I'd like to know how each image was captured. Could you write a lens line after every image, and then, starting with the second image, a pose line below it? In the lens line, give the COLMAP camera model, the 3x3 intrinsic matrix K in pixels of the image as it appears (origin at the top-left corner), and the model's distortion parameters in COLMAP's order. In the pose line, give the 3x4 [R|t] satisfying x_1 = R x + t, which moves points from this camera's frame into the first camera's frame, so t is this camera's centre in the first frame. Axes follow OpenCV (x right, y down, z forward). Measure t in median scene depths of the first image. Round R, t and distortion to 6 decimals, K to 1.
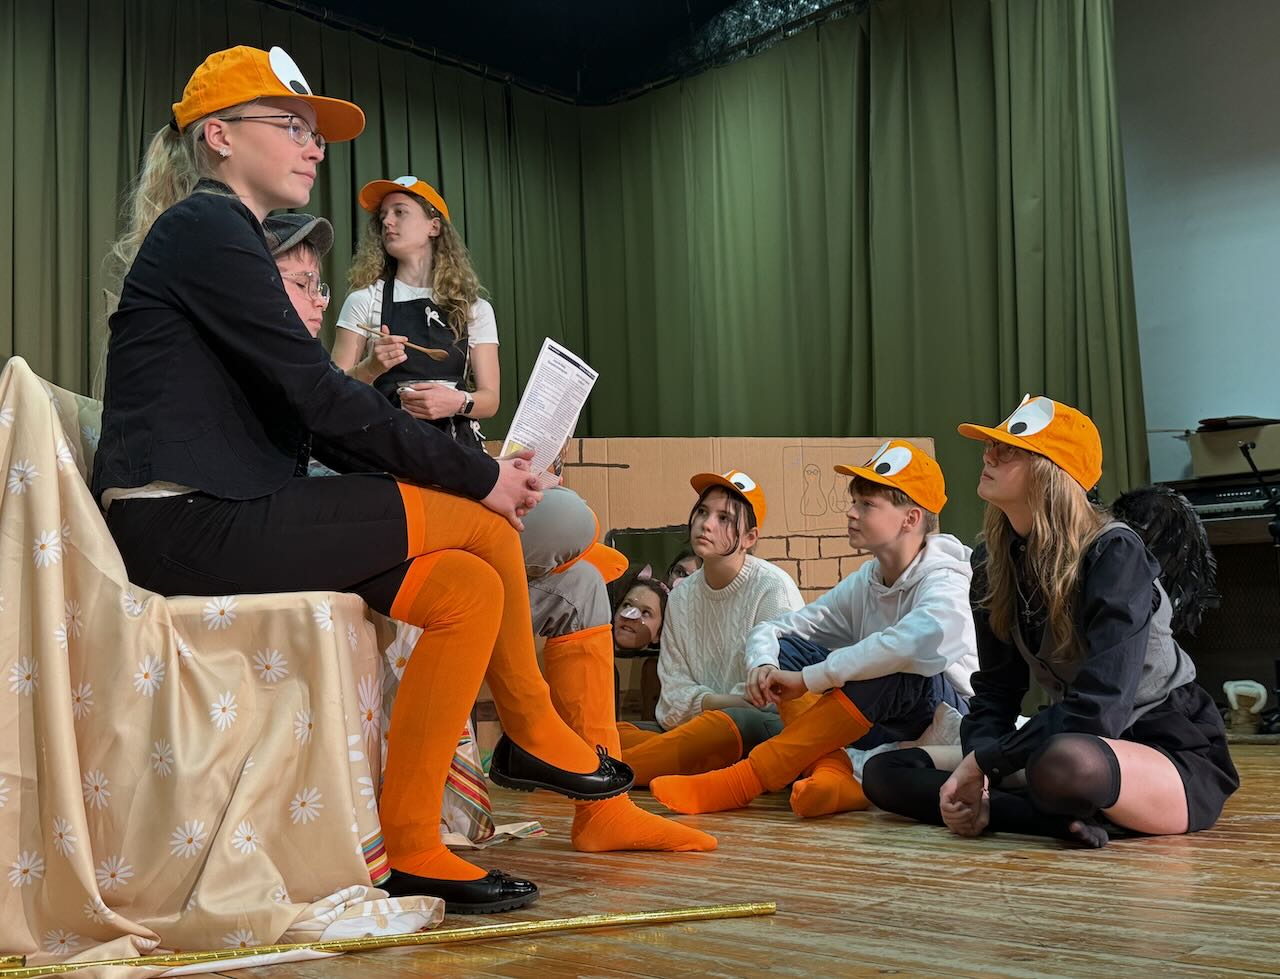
lens RADIAL K [[1431.8, 0, 633.7], [0, 1431.8, 487.0], [0, 0, 1]] dist [0.110670, 0.000000]
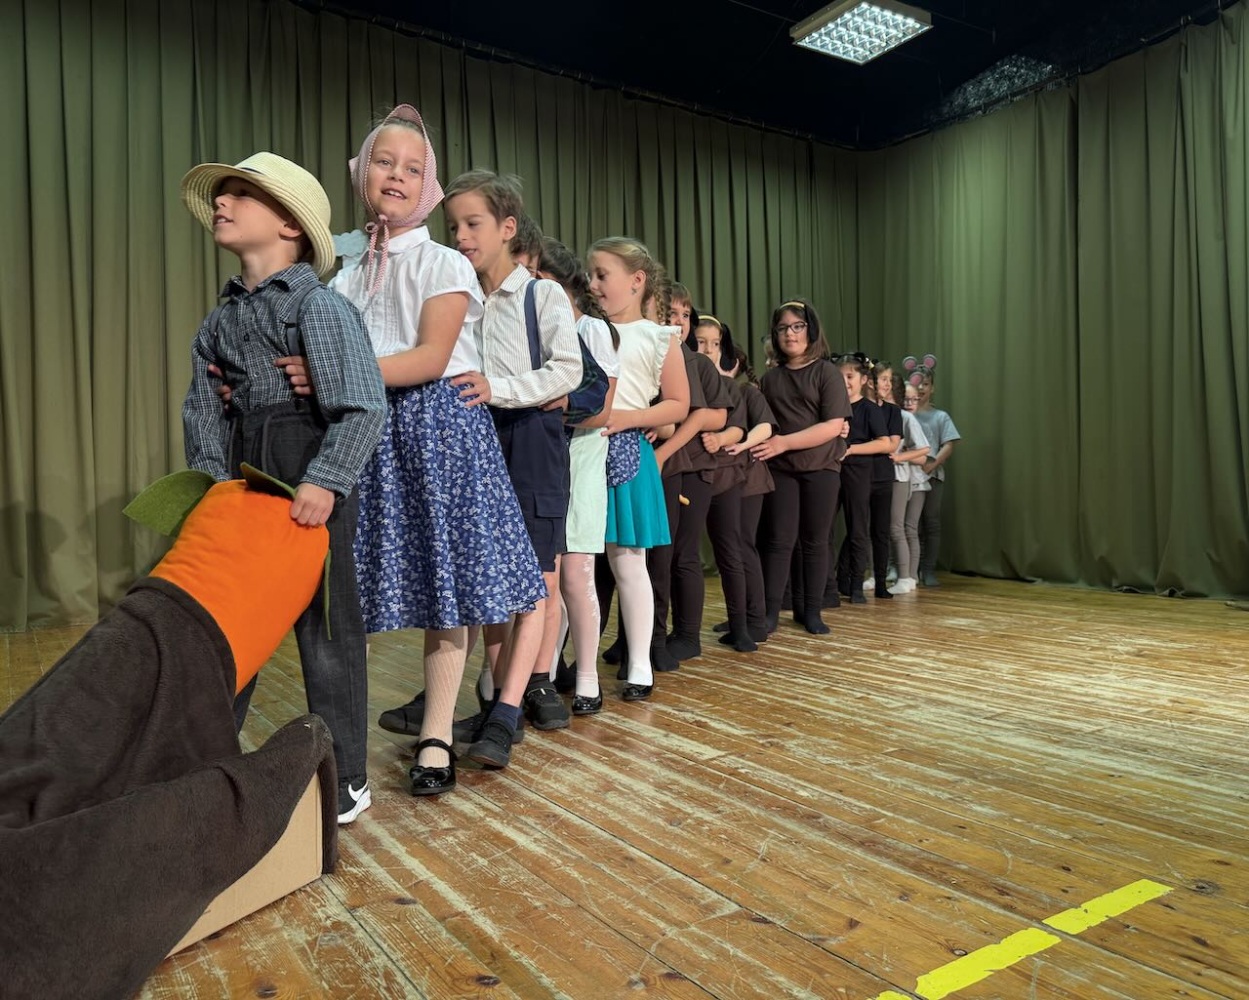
lens RADIAL K [[960.3, 0, 636.4], [0, 960.3, 504.9], [0, 0, 1]] dist [-0.010030, -0.000461]
pose [[0.971577, 0.032266, -0.234516, -0.098960], [-0.005557, 0.993503, 0.113669, -0.101184], [0.236660, -0.109135, 0.965444, -0.198265]]
